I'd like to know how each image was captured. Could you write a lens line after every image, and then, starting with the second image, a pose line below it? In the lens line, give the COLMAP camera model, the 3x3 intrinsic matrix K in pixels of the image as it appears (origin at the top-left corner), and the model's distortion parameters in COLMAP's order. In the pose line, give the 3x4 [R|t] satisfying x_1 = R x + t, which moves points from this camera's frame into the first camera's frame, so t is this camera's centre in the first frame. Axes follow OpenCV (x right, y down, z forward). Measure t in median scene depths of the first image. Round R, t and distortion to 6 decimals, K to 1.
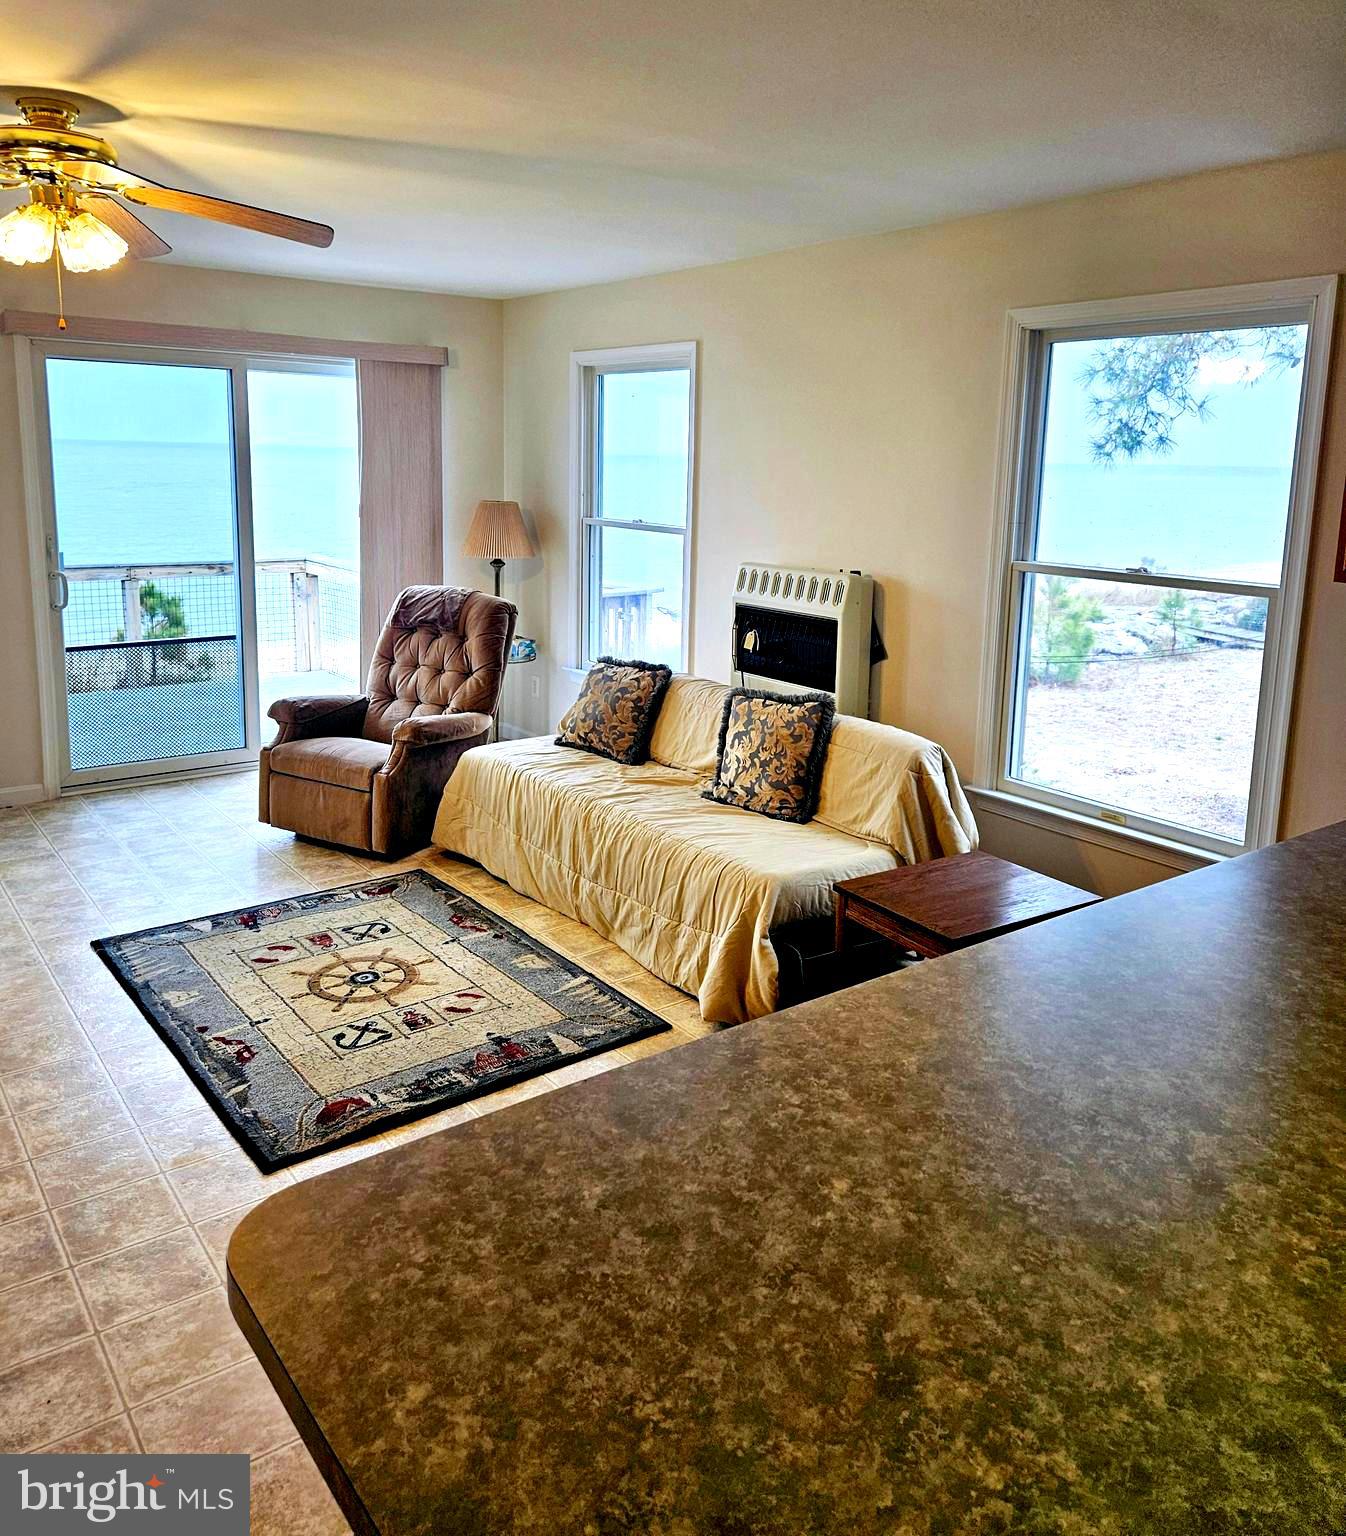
lens RADIAL K [[1218.5, 0, 704.0], [0, 1218.5, 665.3], [0, 0, 1]] dist [0.067960, -0.062423]
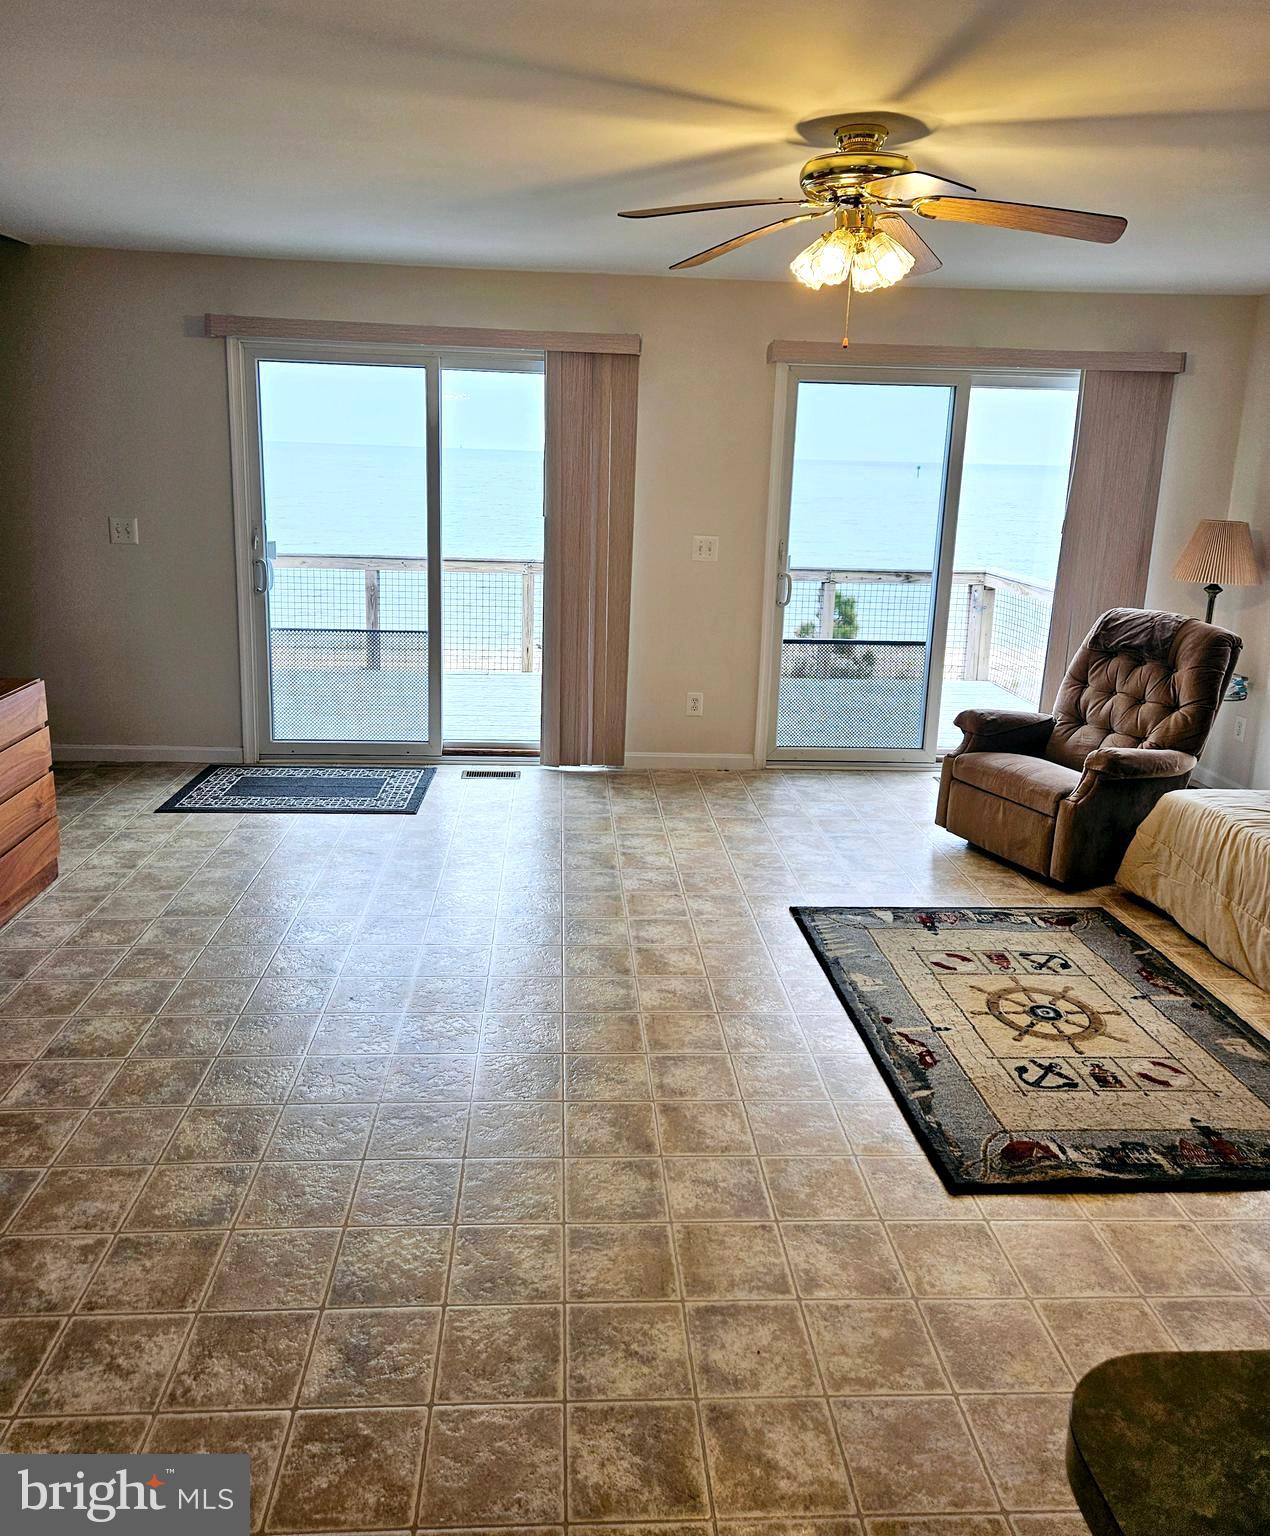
lens RADIAL K [[1139.4, 0, 608.1], [0, 1139.4, 724.6], [0, 0, 1]] dist [0.042876, -0.020173]
pose [[0.820098, 0.135483, -0.555953, -0.085078], [-0.109401, 0.990768, 0.080065, -0.004686], [0.561668, -0.004839, 0.827349, 0.058863]]
